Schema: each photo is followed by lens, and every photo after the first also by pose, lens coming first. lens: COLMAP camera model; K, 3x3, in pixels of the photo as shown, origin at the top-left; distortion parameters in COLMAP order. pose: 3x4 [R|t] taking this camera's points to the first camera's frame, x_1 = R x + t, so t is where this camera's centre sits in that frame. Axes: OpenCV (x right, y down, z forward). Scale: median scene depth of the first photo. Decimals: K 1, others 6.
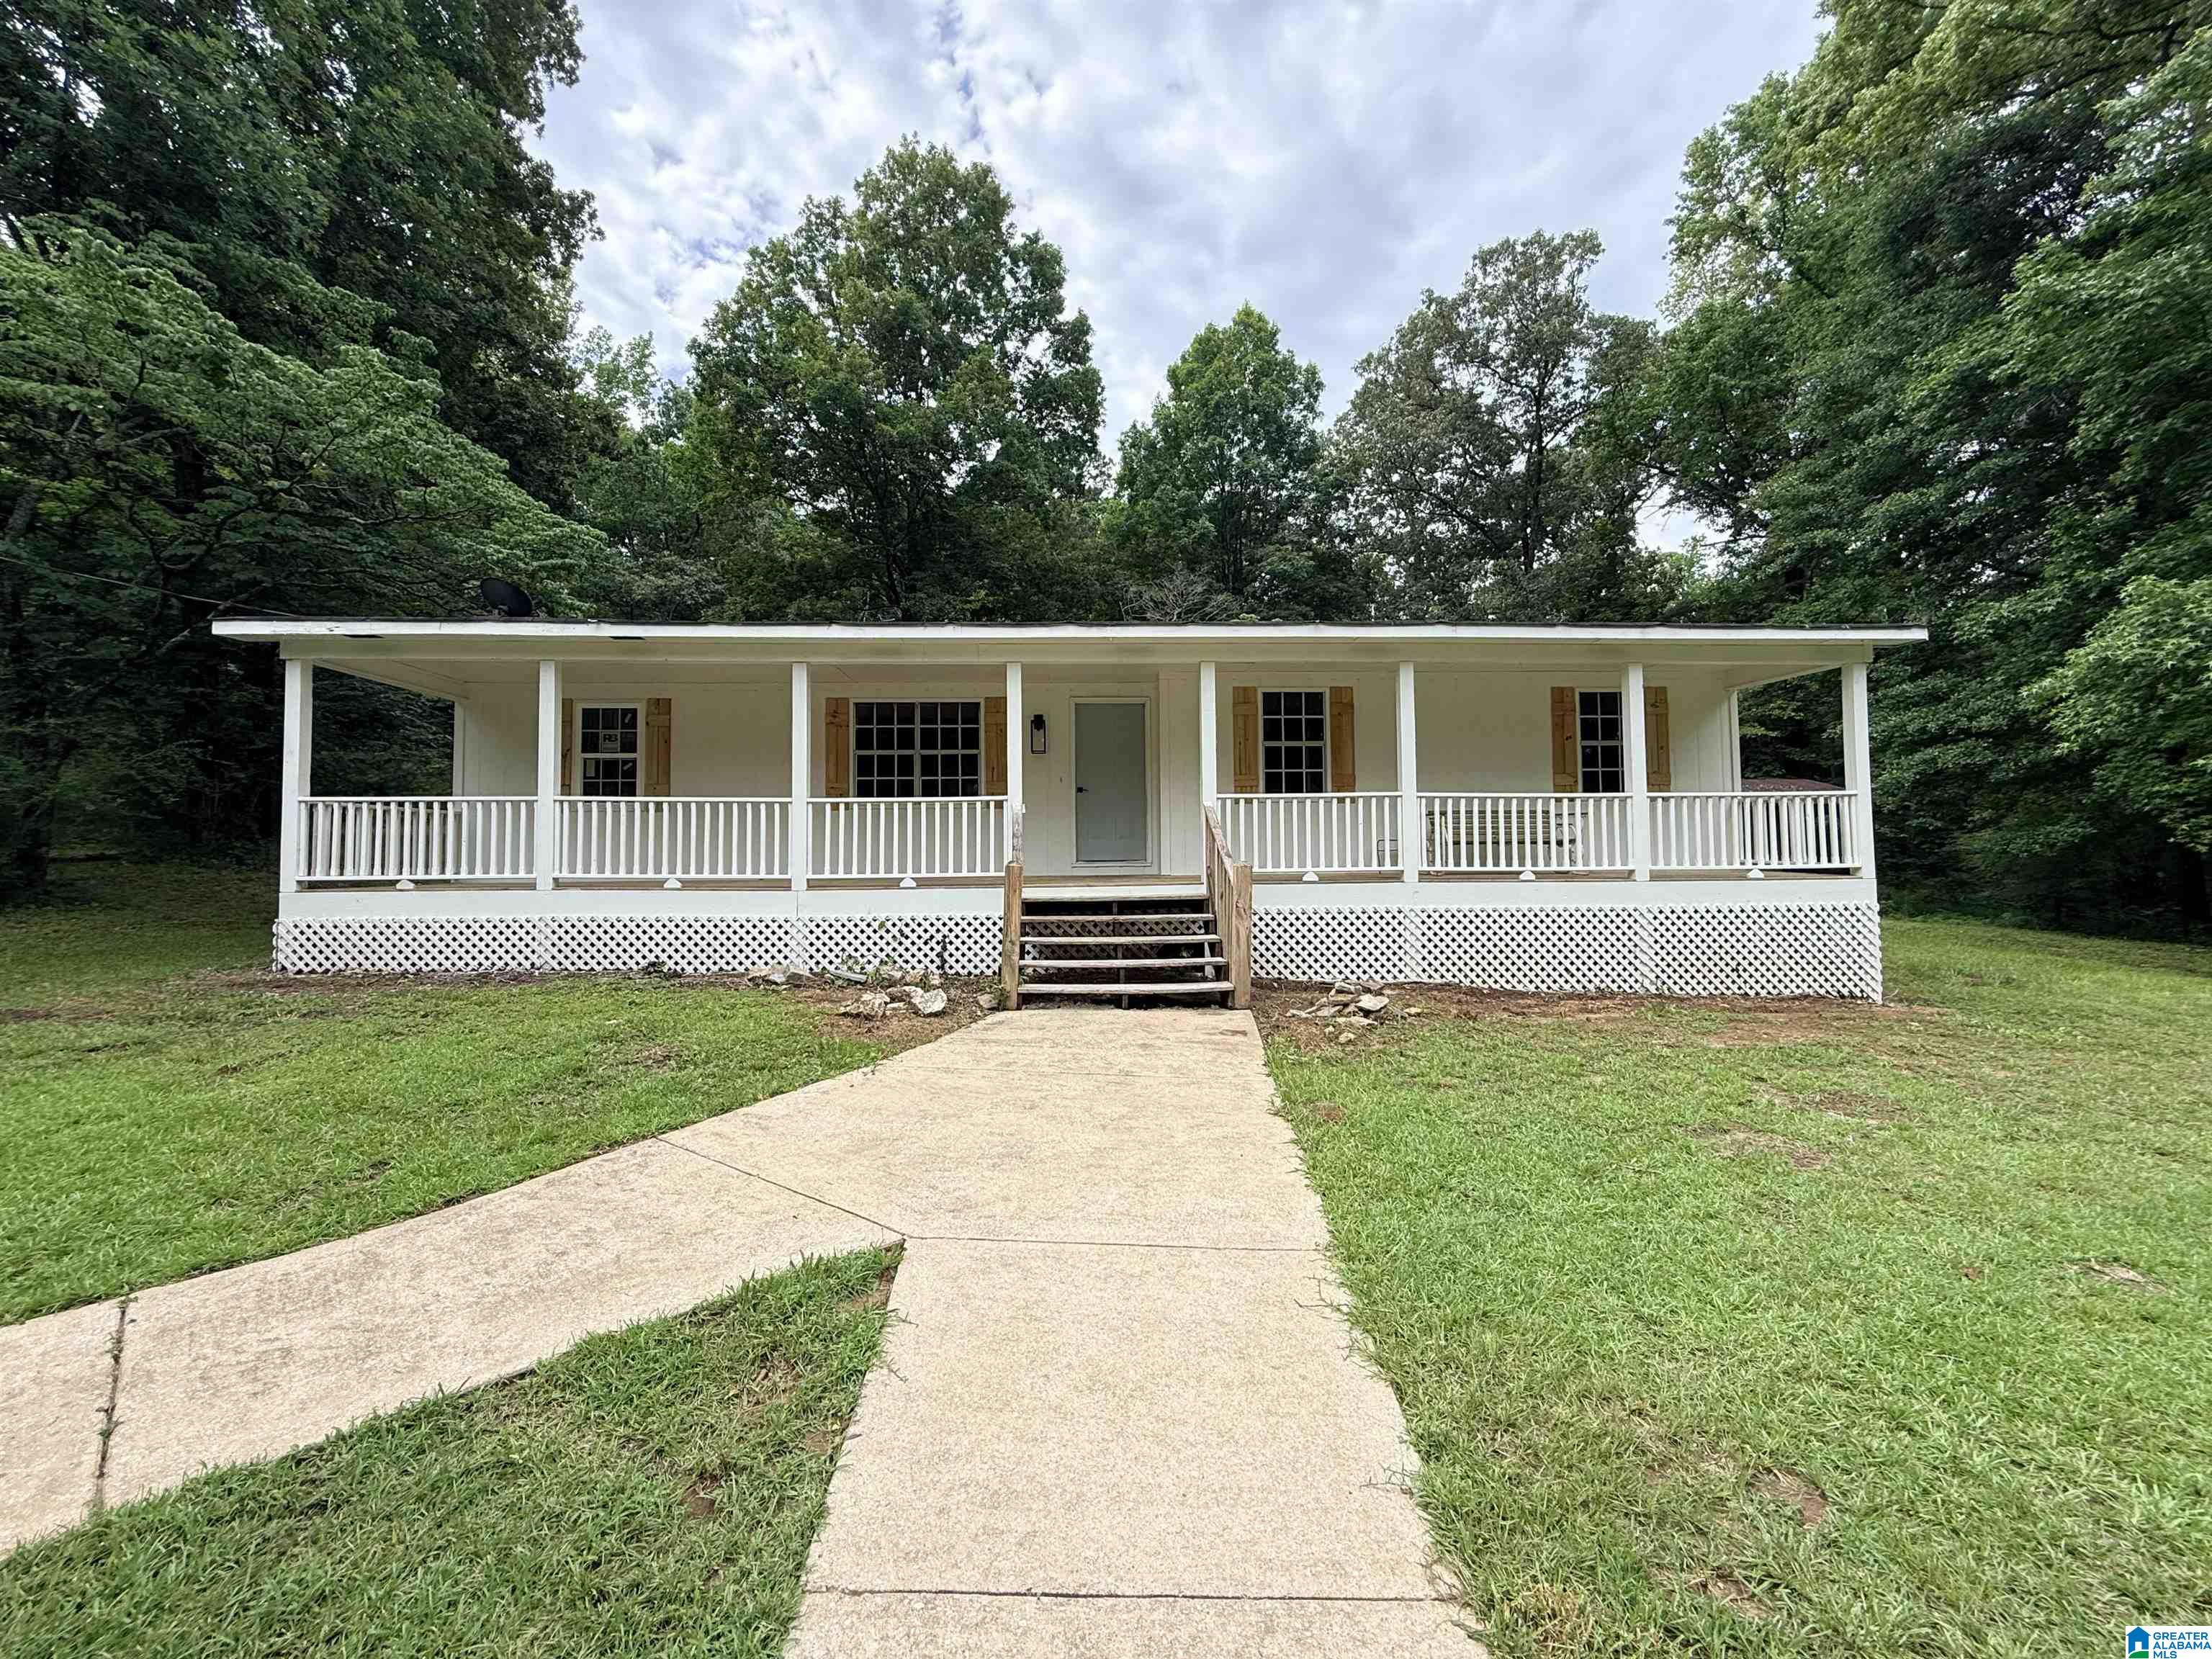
lens RADIAL K [[879.6, 0, 1102.5], [0, 879.6, 829.9], [0, 0, 1]] dist [-0.000115, -0.000003]
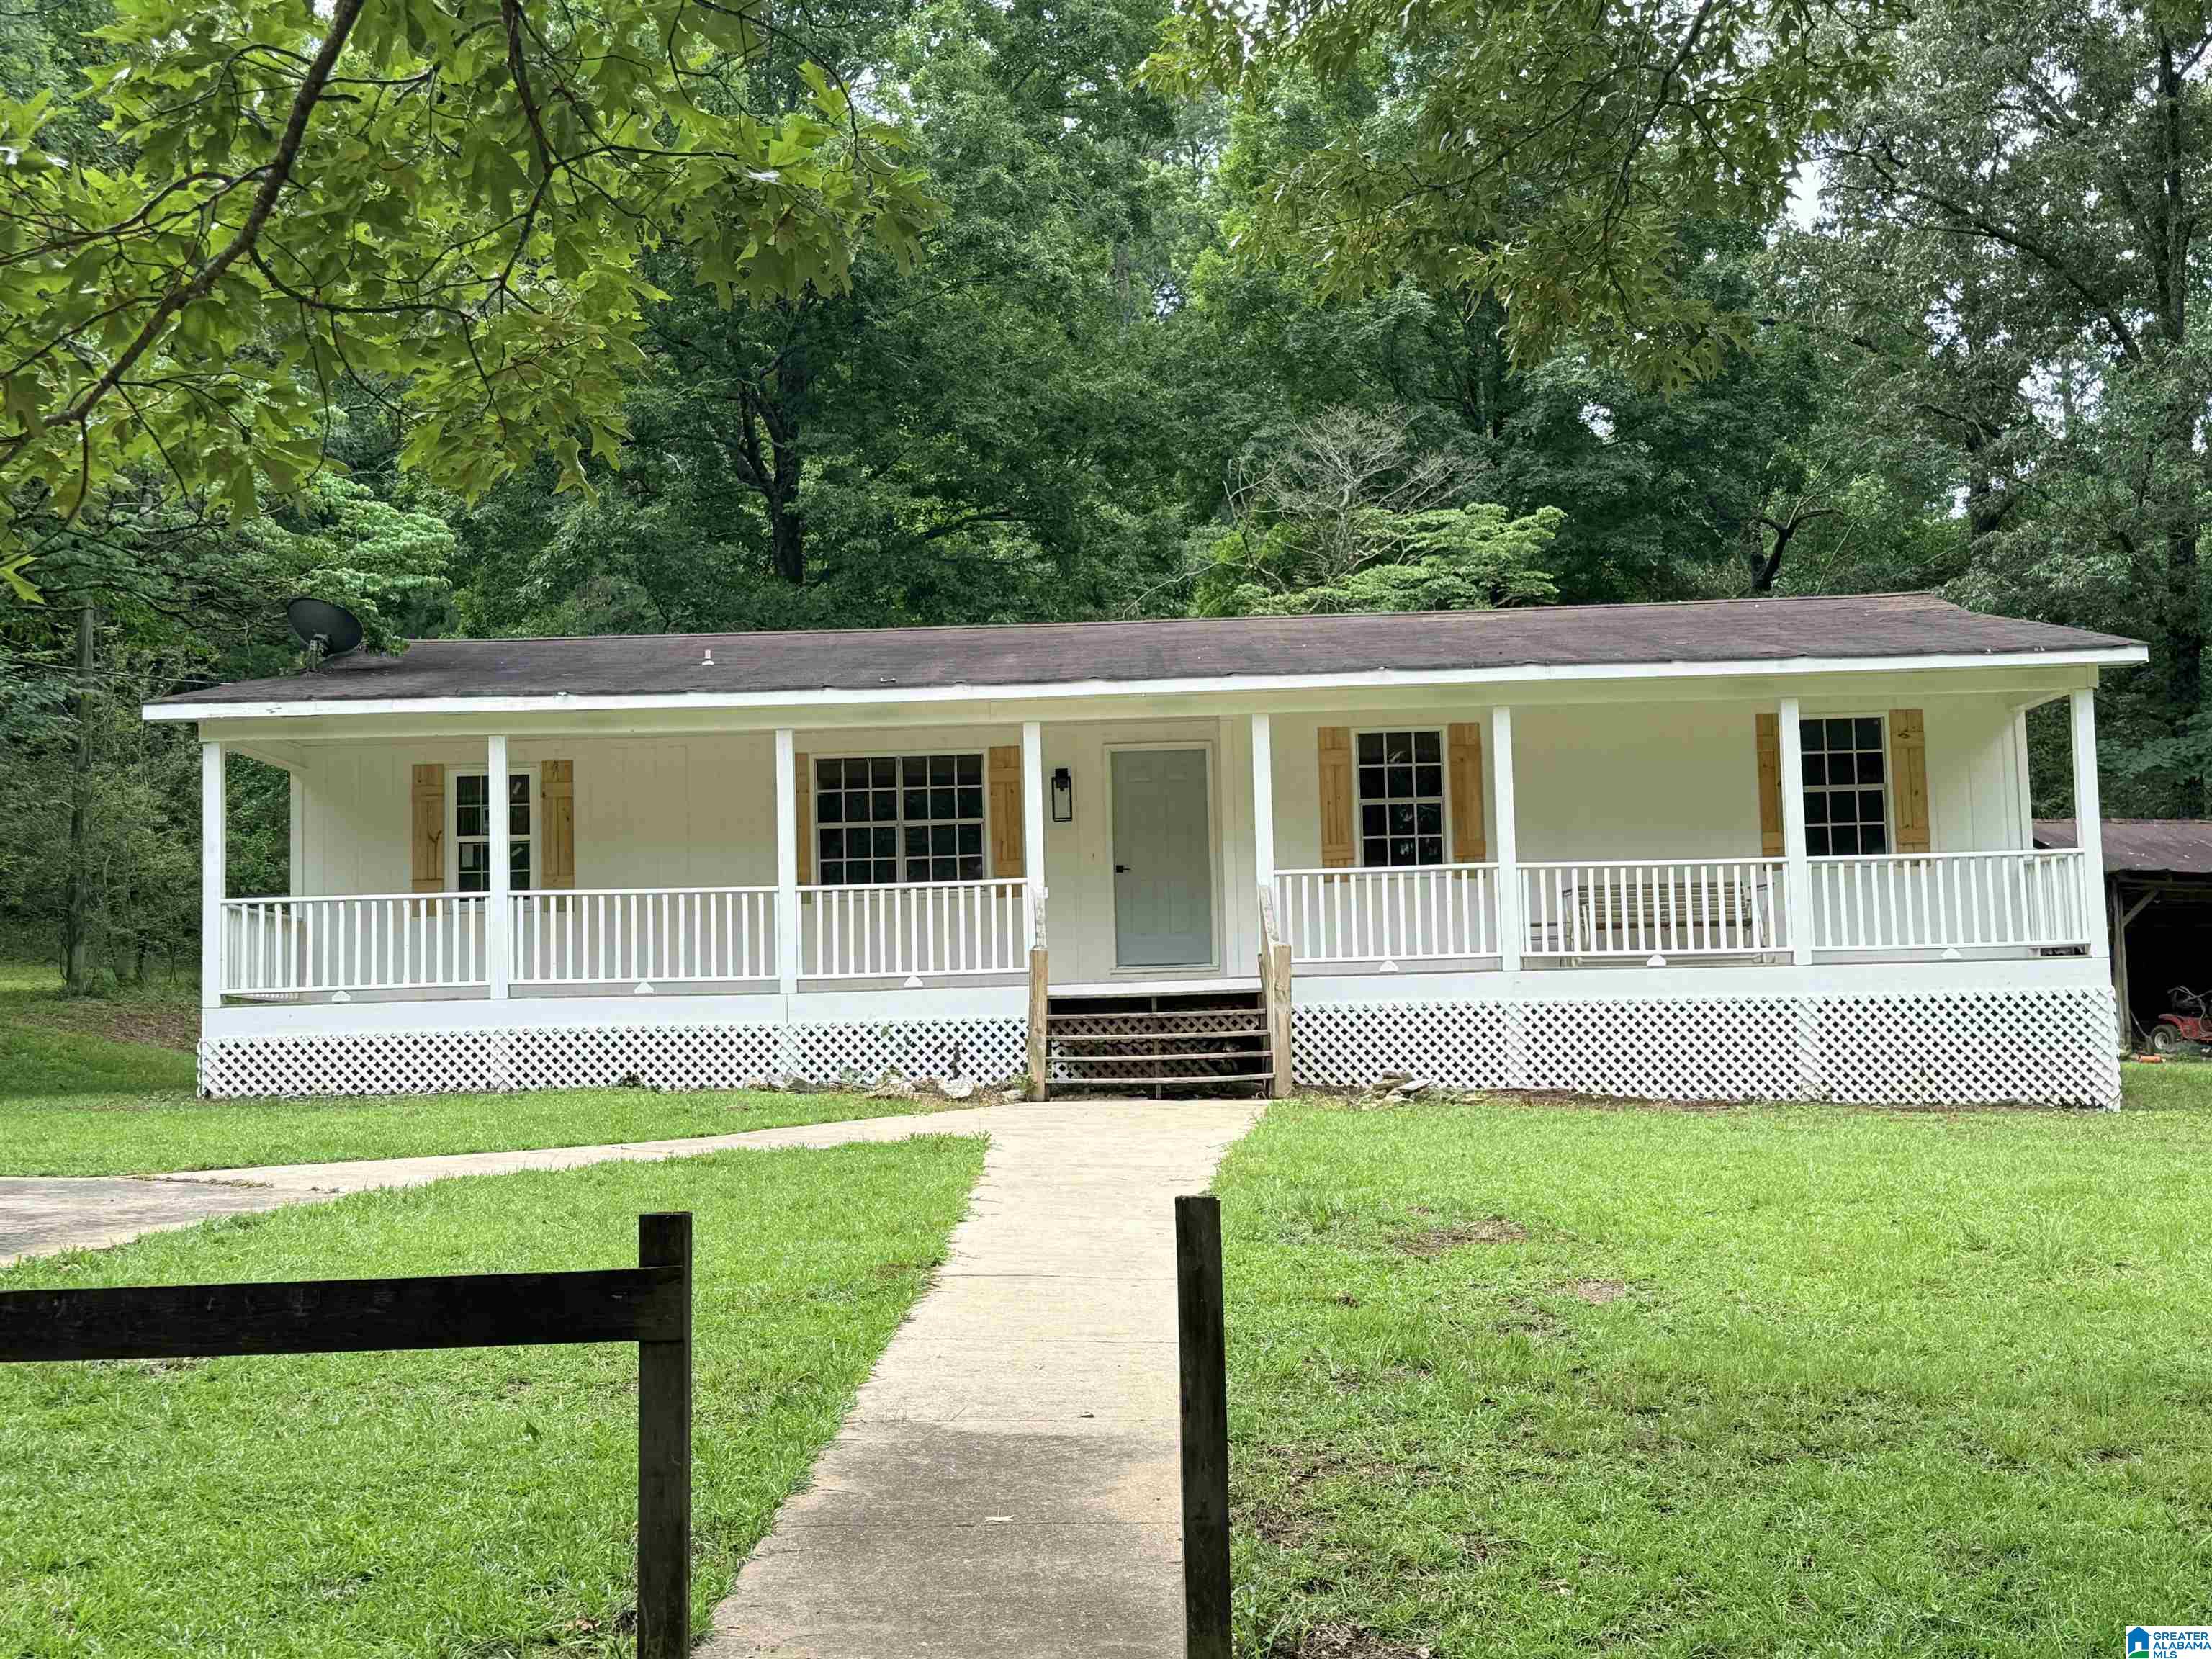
lens RADIAL K [[2609.2, 0, 1104.6], [0, 2609.2, 825.5], [0, 0, 1]] dist [0.171994, -0.407471]
pose [[0.998290, -0.023894, -0.053345, 0.102899], [0.020716, 0.998021, -0.059368, 0.061612], [0.054658, 0.058162, 0.996810, -1.512008]]
